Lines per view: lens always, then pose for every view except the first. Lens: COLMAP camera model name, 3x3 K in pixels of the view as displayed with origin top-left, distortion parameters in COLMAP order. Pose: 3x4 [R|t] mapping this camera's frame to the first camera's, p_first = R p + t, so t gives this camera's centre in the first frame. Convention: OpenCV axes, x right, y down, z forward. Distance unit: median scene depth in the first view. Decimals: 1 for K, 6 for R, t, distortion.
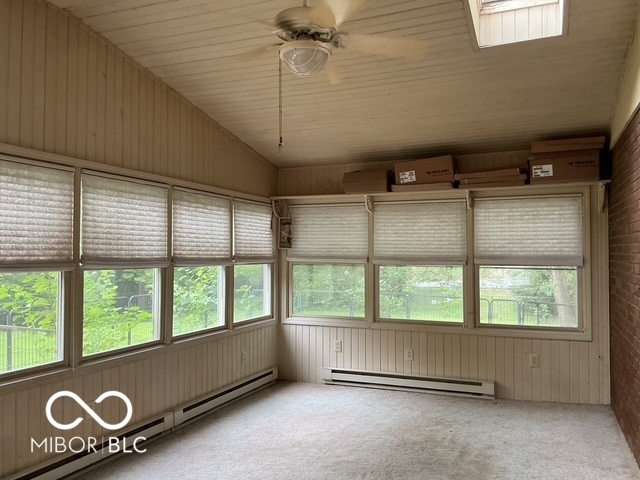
lens RADIAL K [[538.8, 0, 320.3], [0, 538.8, 243.5], [0, 0, 1]] dist [0.018712, 0.004218]
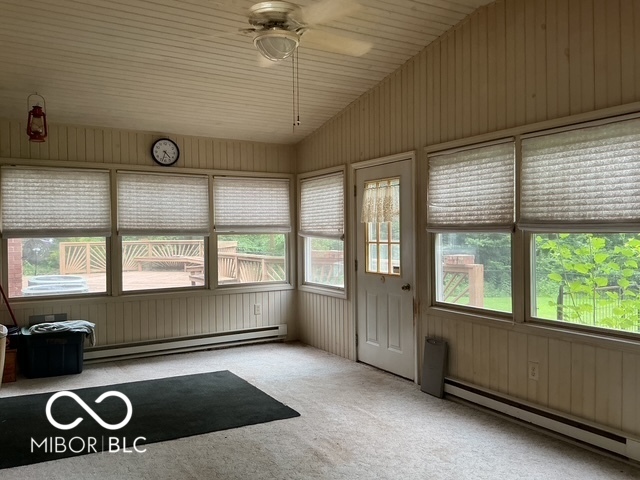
lens RADIAL K [[538.8, 0, 321.7], [0, 538.8, 235.4], [0, 0, 1]] dist [0.018712, 0.004218]
pose [[-0.594181, 0.020596, -0.804068, 0.614879], [0.035837, 0.999357, -0.000883, 0.040832], [0.803533, -0.029340, -0.594537, 1.282370]]
